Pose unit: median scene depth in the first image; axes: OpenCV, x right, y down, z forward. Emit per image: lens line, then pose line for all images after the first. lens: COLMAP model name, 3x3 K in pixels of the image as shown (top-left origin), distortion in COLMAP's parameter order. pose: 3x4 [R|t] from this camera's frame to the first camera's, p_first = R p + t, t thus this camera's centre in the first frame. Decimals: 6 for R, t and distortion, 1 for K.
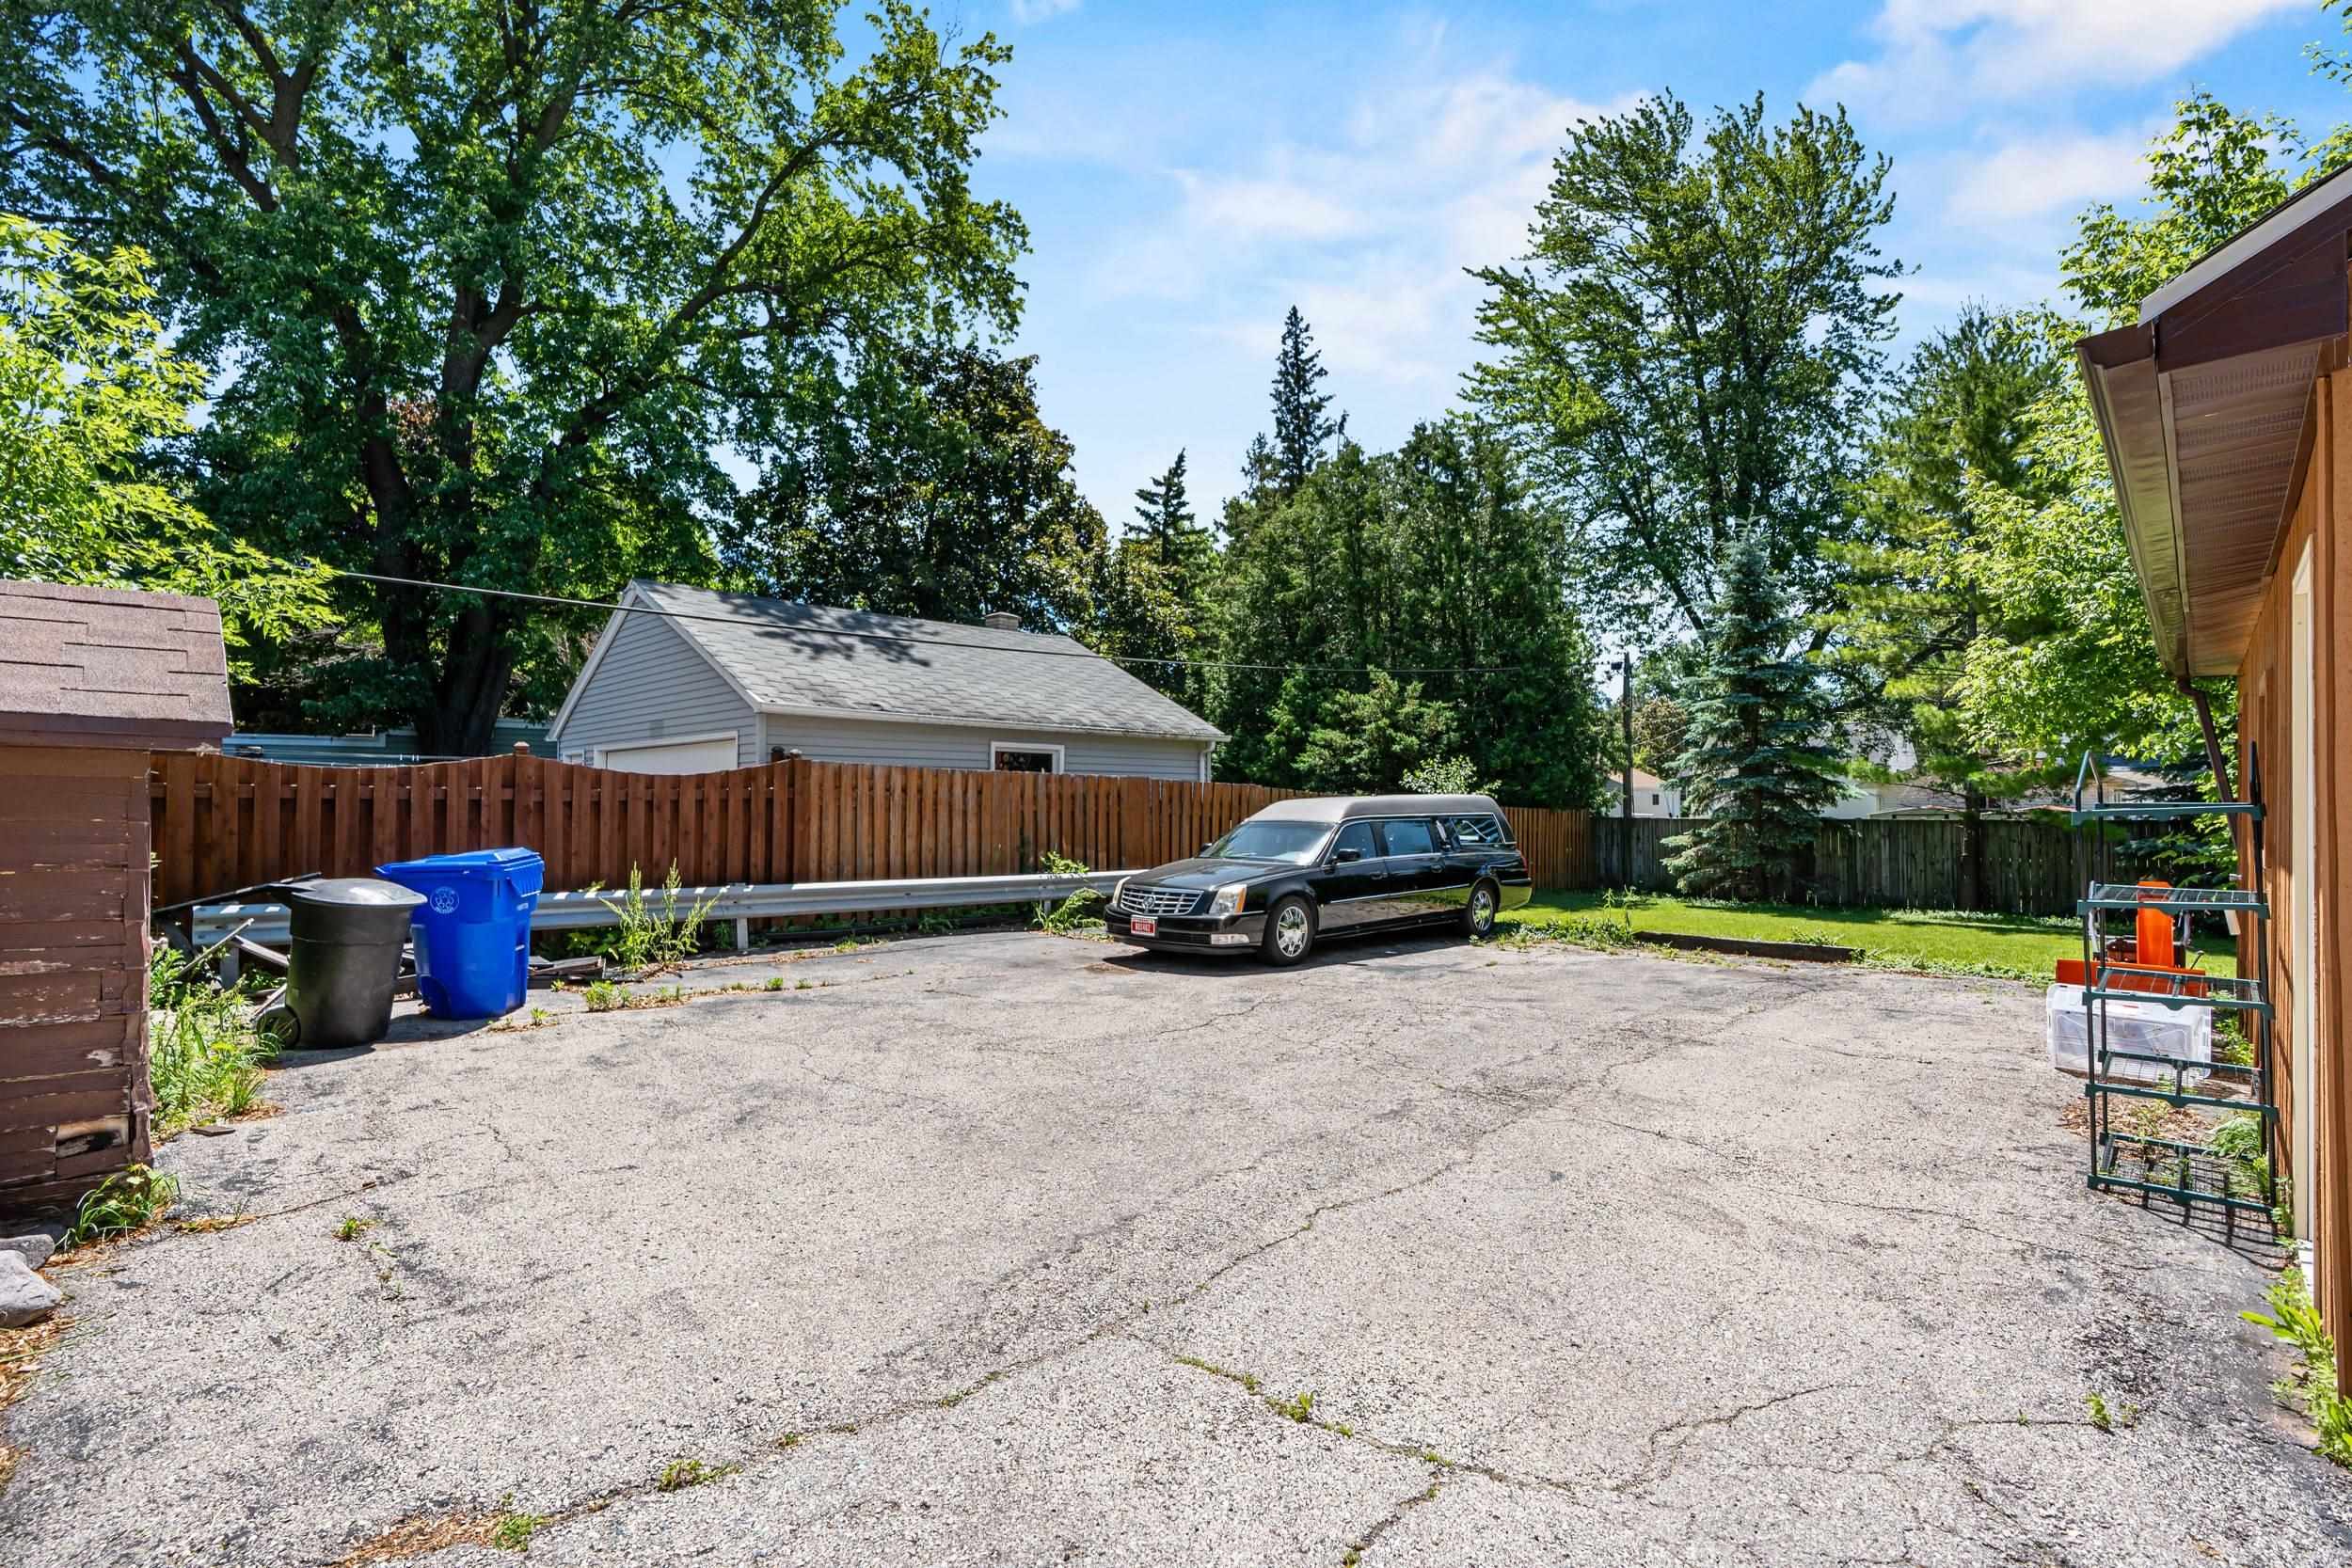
lens RADIAL K [[1102.1, 0, 1176.0], [0, 1102.1, 784.0], [0, 0, 1]] dist [-0.123304, -0.000038]
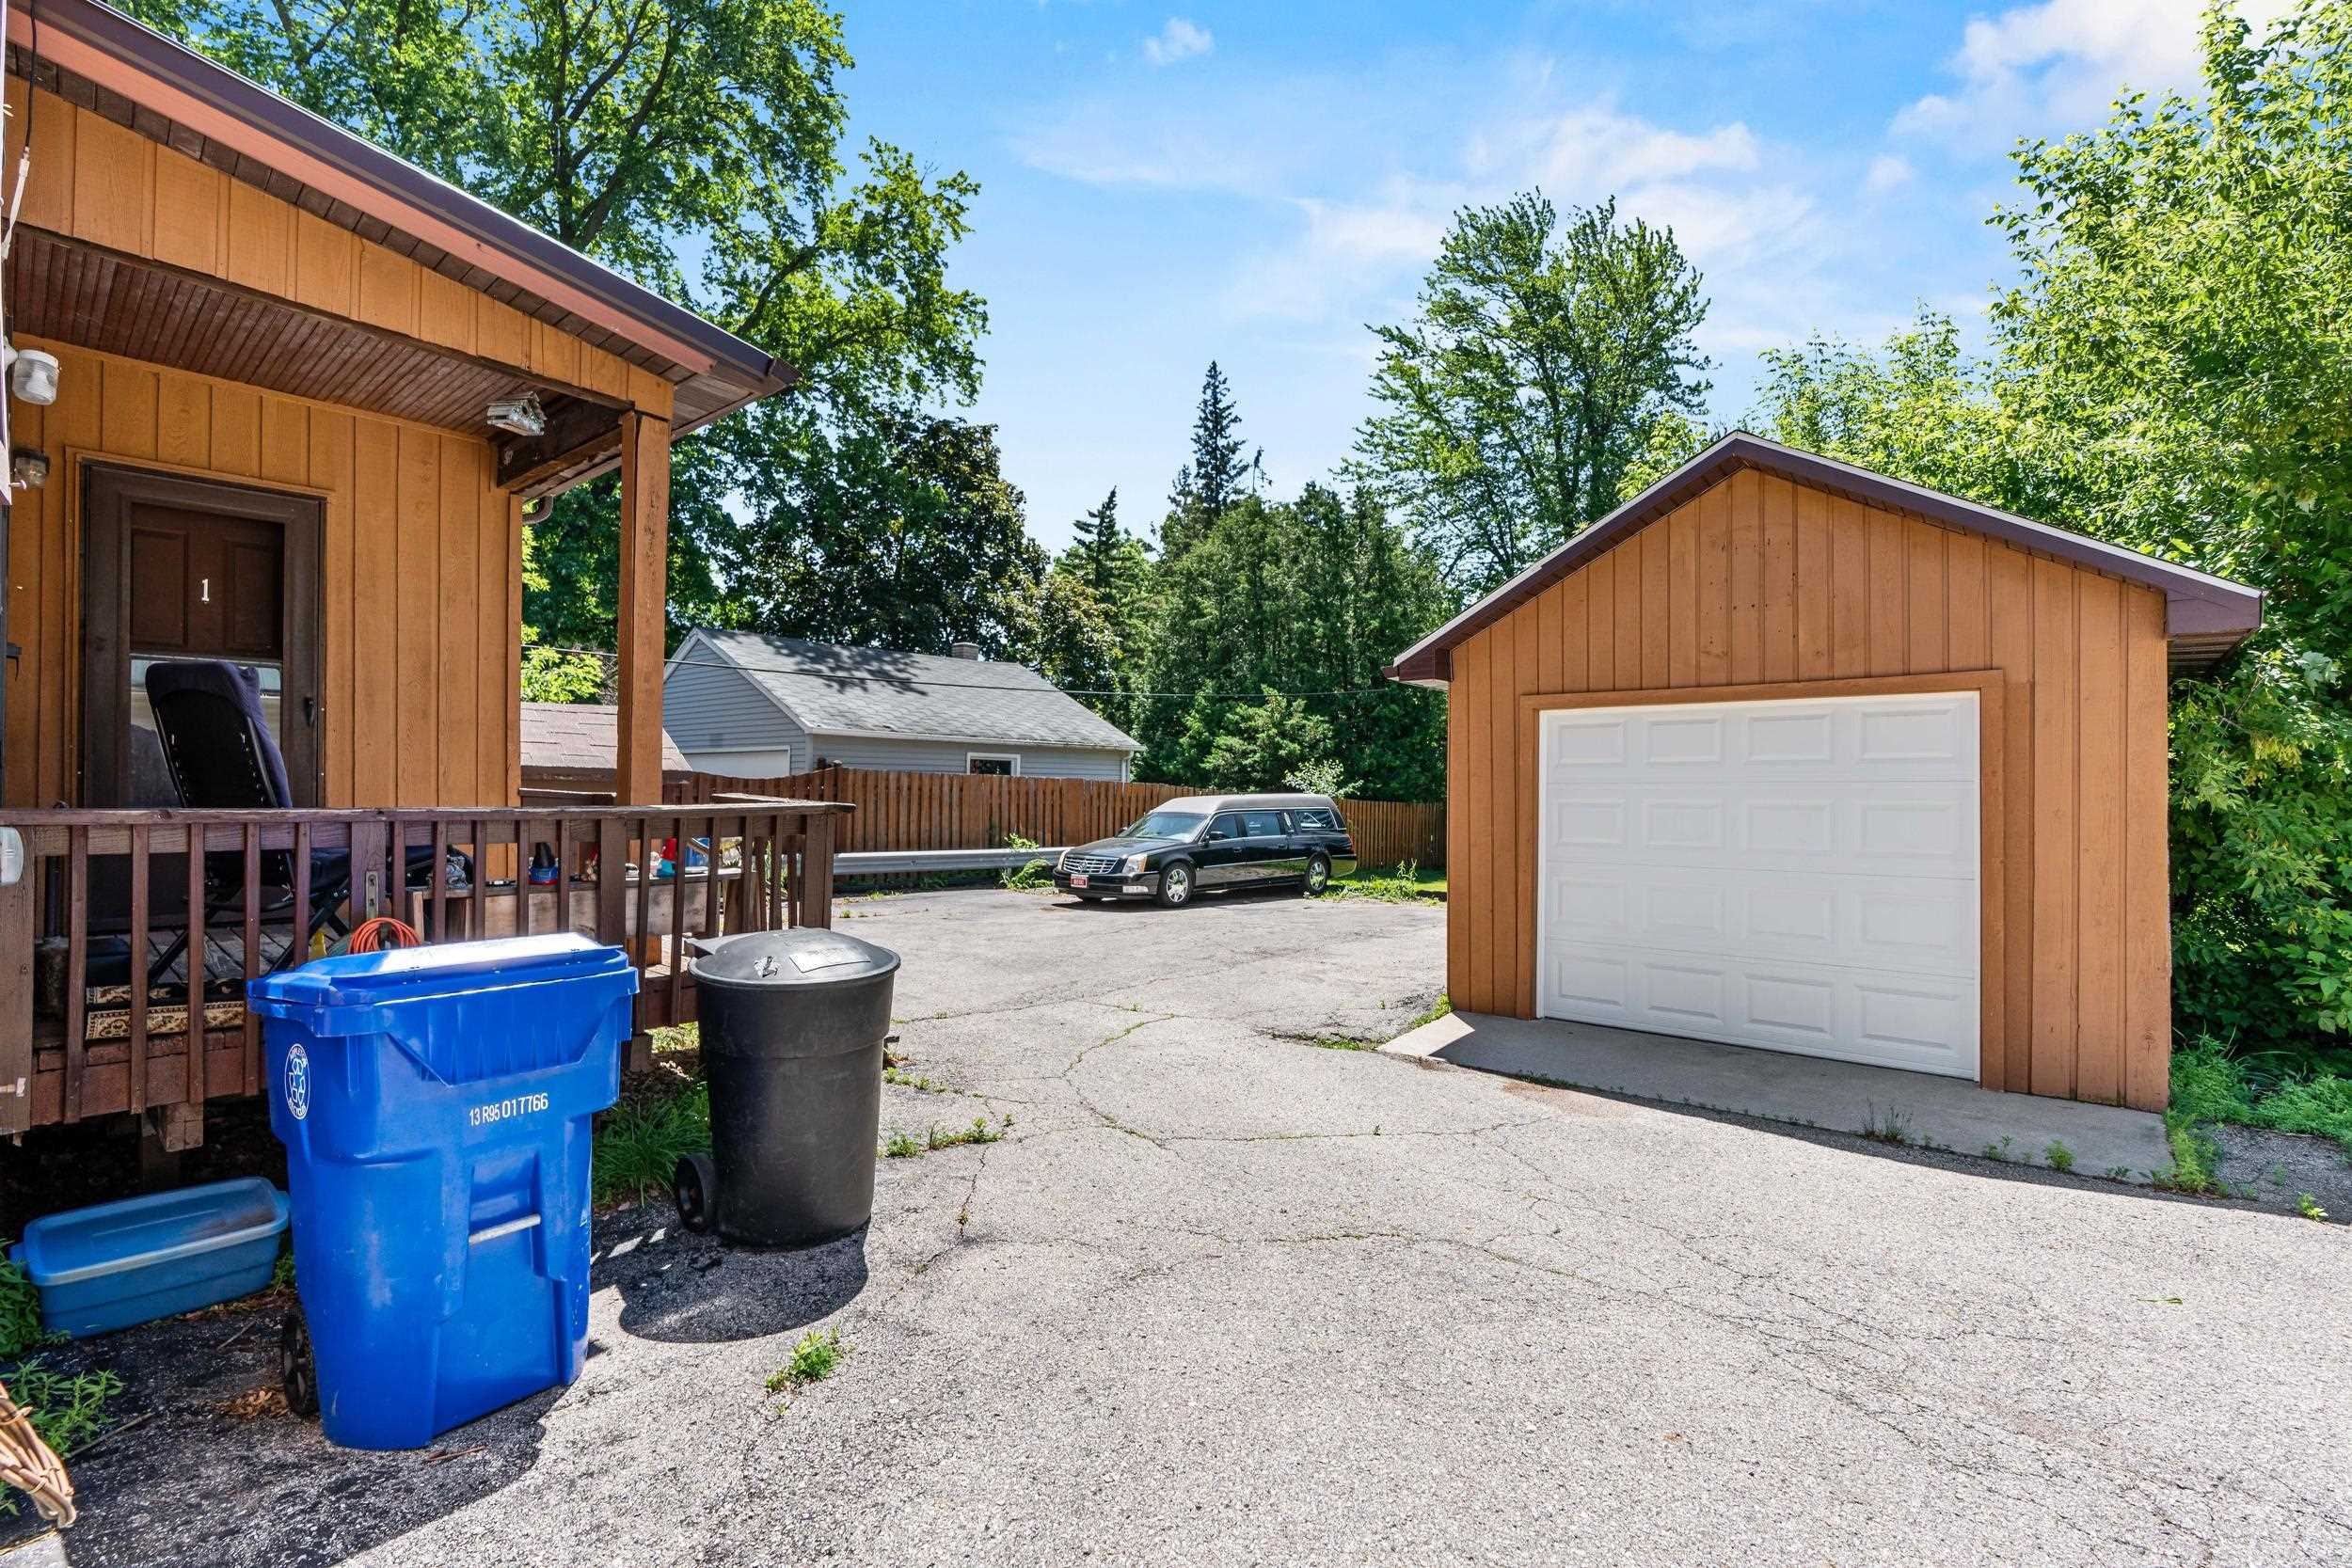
lens RADIAL K [[1102.1, 0, 1176.0], [0, 1102.1, 784.0], [0, 0, 1]] dist [-0.123304, -0.000038]
pose [[0.998067, 0.008742, 0.061535, 0.003915], [-0.009490, 0.999885, 0.011867, -0.010602], [-0.061424, -0.012428, 0.998034, -0.224720]]
